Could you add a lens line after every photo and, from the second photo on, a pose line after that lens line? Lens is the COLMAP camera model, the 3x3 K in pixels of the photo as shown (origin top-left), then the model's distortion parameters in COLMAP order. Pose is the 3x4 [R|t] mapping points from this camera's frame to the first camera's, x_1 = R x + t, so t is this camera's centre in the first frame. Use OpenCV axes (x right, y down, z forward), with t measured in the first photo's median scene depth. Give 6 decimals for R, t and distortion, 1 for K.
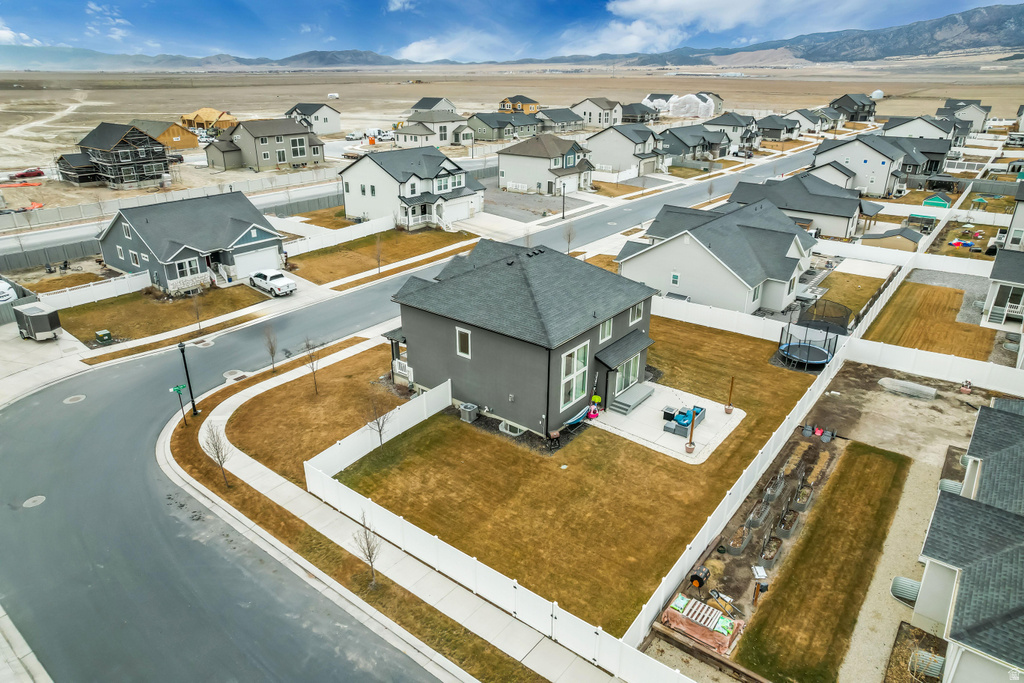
lens RADIAL K [[652.6, 0, 516.4], [0, 652.6, 341.2], [0, 0, 1]] dist [-0.070952, 0.065536]
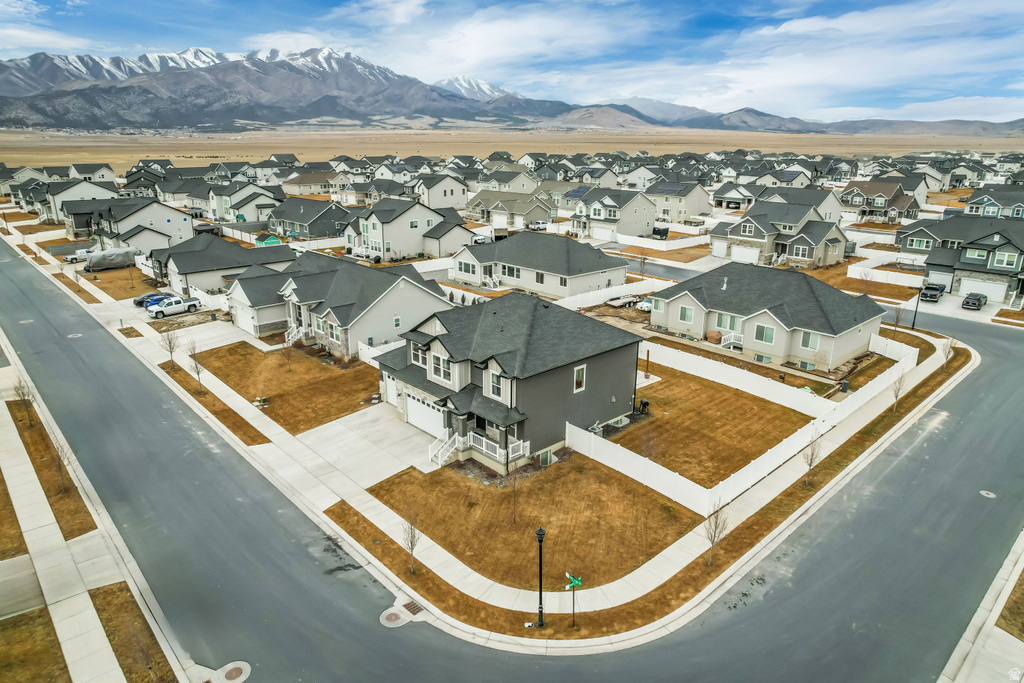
lens RADIAL K [[652.6, 0, 516.4], [0, 652.6, 341.2], [0, 0, 1]] dist [-0.070952, 0.065536]
pose [[0.153718, -0.295370, 0.942935, -0.716593], [0.373909, 0.900704, 0.221187, -0.217398], [-0.914638, 0.318572, 0.248896, 0.506608]]
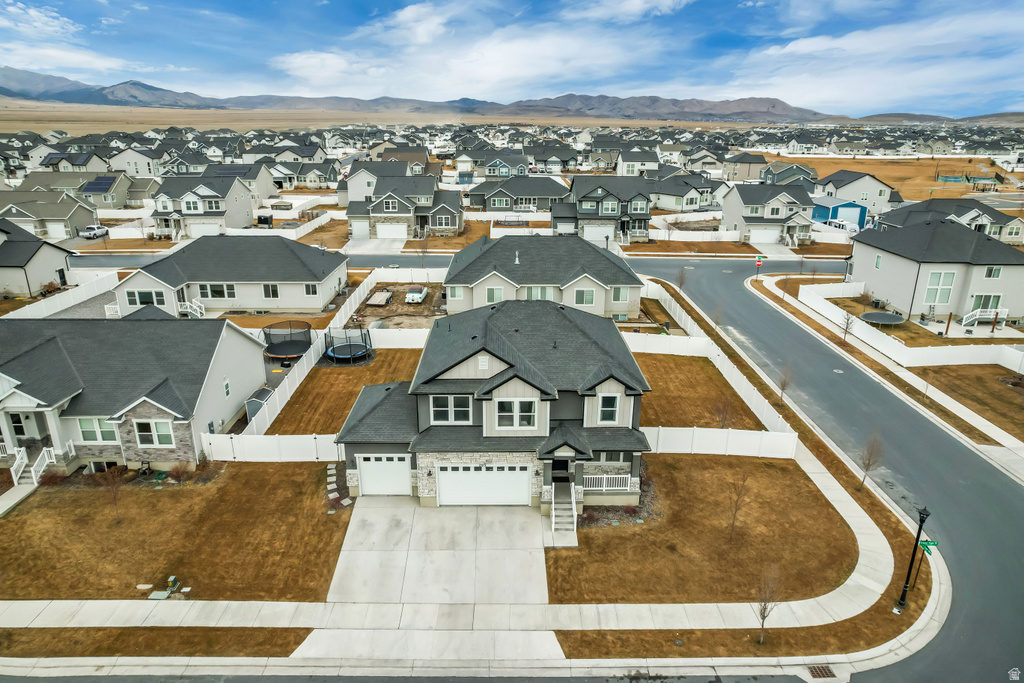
lens RADIAL K [[652.6, 0, 516.4], [0, 652.6, 341.2], [0, 0, 1]] dist [-0.070952, 0.065536]
pose [[-0.628749, -0.258975, 0.733217, -0.449948], [0.290349, 0.796530, 0.530318, -0.399863], [-0.721369, 0.546326, -0.425624, 0.964319]]
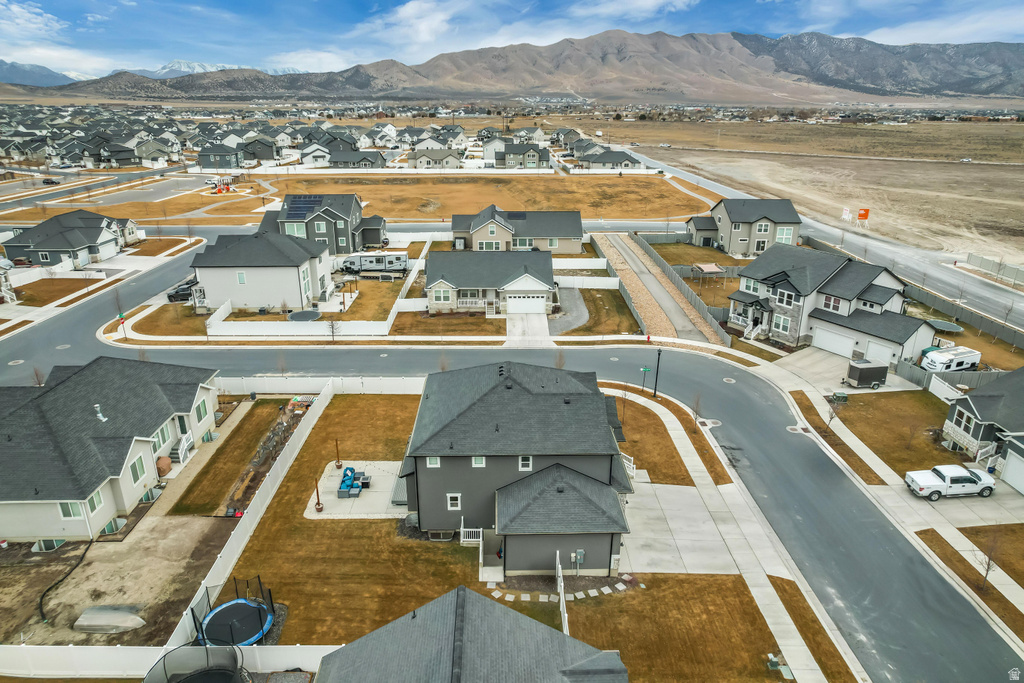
lens RADIAL K [[652.6, 0, 516.4], [0, 652.6, 341.2], [0, 0, 1]] dist [-0.070952, 0.065536]
pose [[-0.773326, 0.215074, -0.596414, 0.427018], [-0.250960, 0.760030, 0.599477, -0.550853], [0.582225, 0.613268, -0.533776, 1.038266]]
